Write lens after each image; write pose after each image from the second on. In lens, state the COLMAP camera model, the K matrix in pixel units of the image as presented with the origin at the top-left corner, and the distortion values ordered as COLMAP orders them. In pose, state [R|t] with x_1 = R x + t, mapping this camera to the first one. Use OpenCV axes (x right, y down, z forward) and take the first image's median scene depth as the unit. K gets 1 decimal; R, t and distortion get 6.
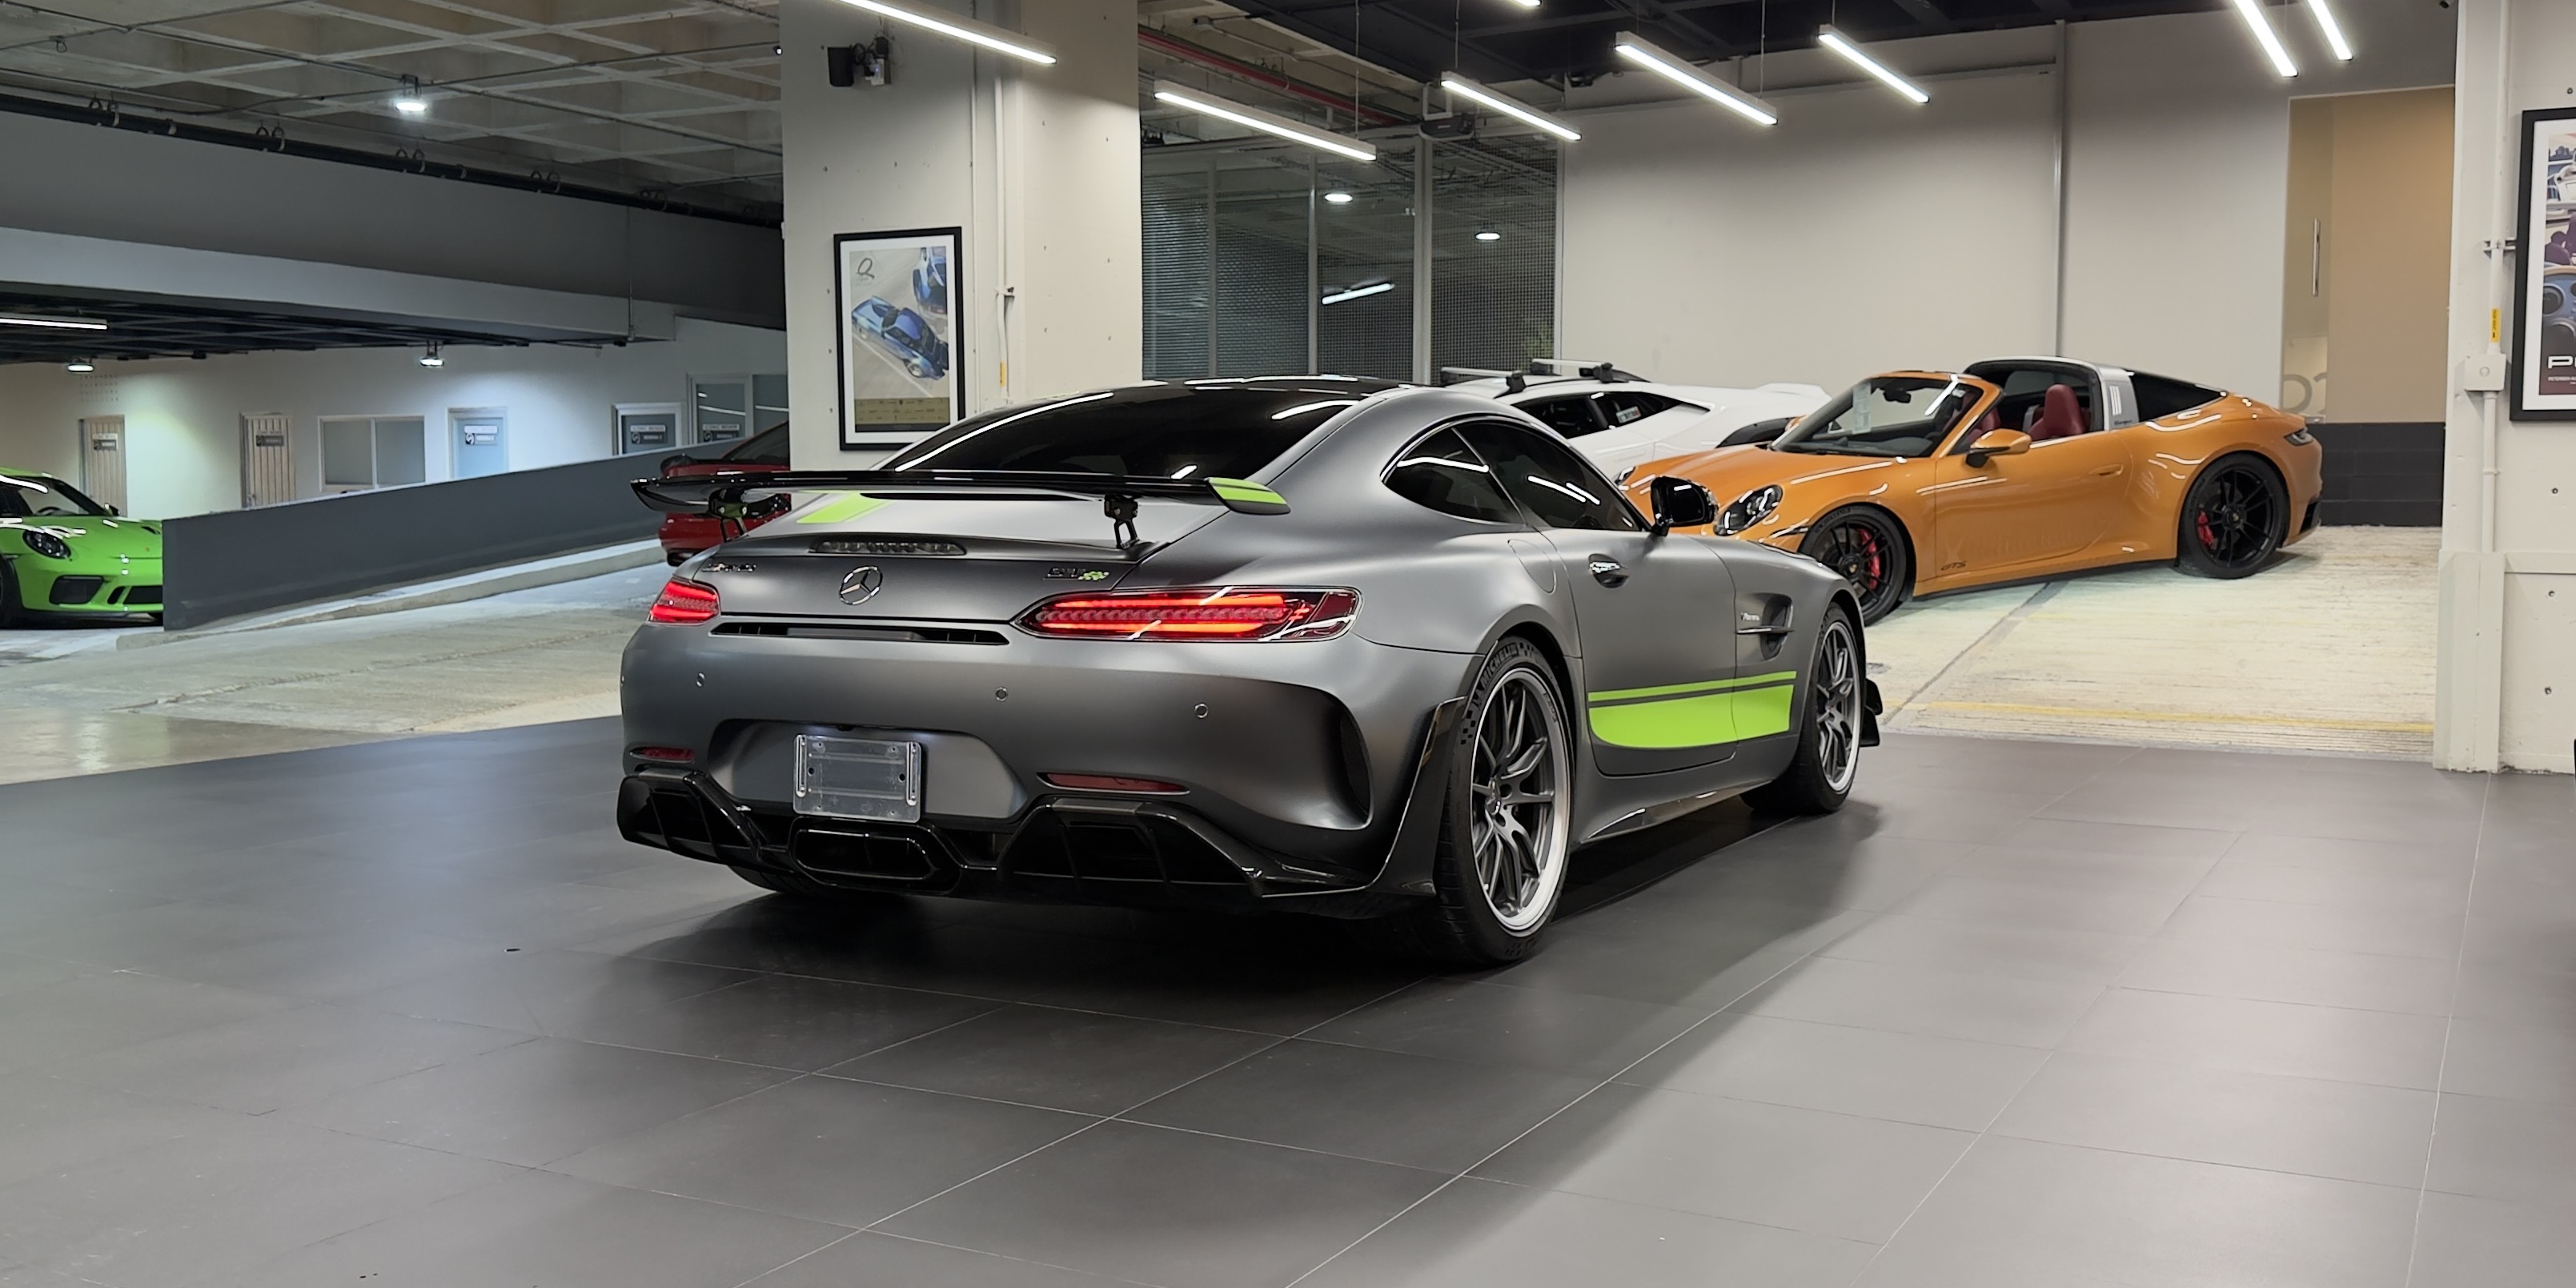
lens RADIAL K [[2081.9, 0, 1357.9], [0, 2081.9, 680.6], [0, 0, 1]] dist [0.080347, -0.134830]
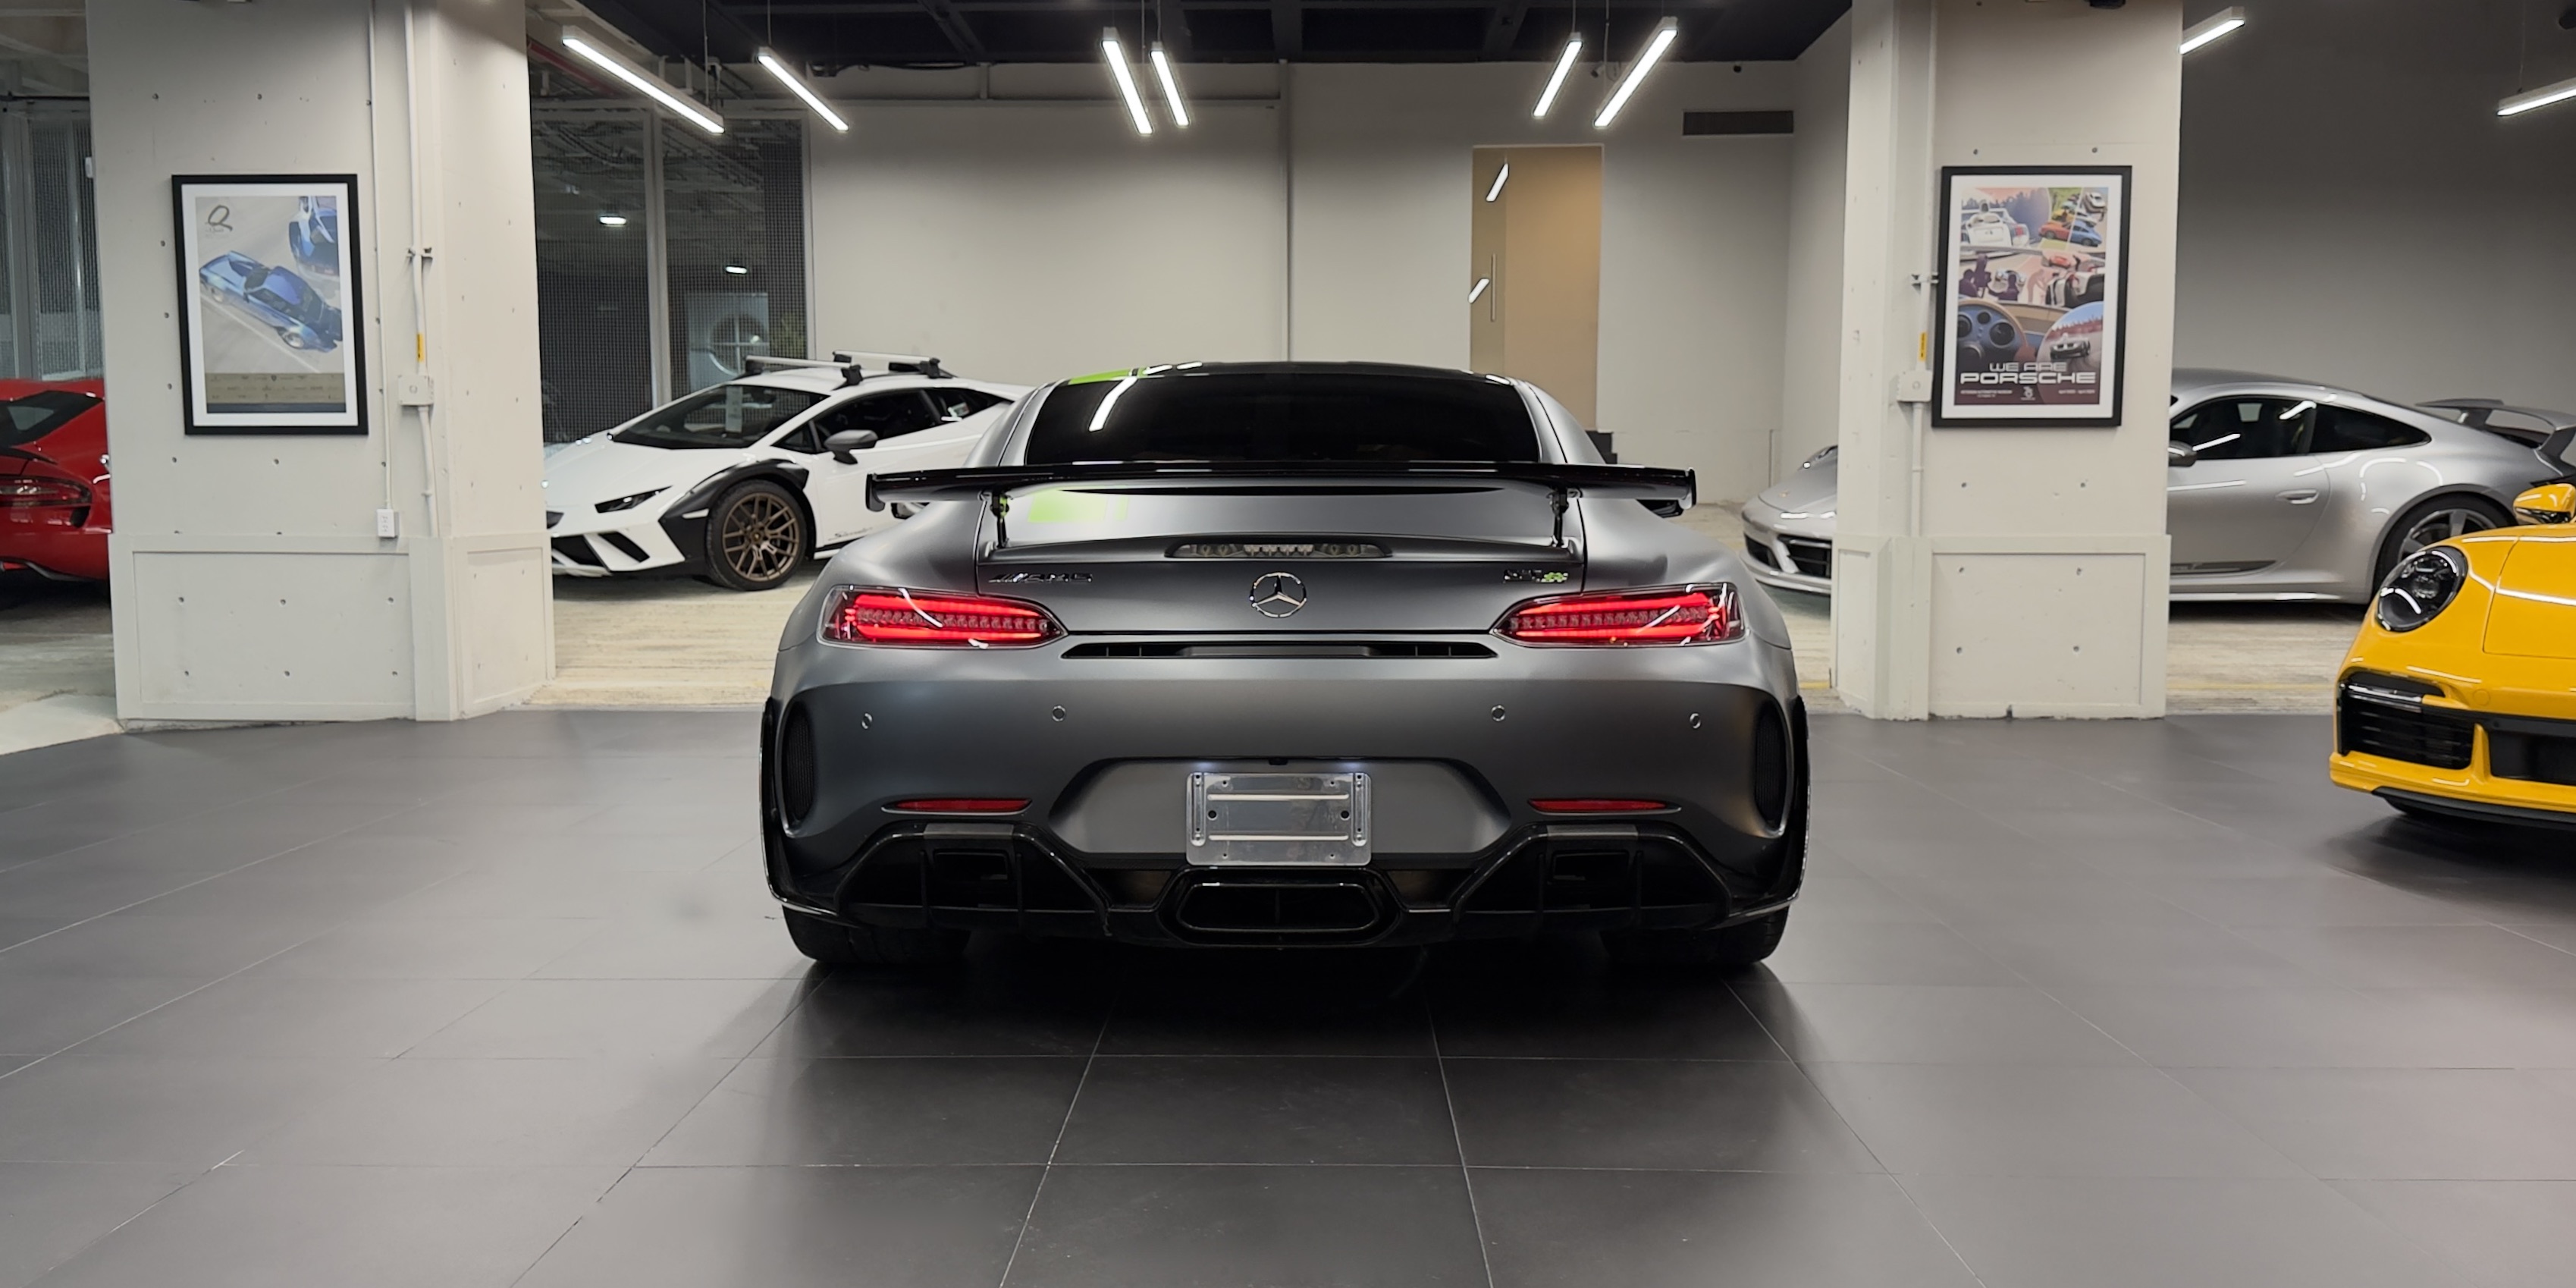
lens RADIAL K [[1966.8, 0, 1281.7], [0, 1966.8, 687.1], [0, 0, 1]] dist [0.146338, -0.256303]
pose [[0.903400, -0.043235, 0.426614, -0.204030], [0.038859, 0.999065, 0.018961, -0.008027], [-0.427035, -0.000551, 0.904235, 0.094078]]
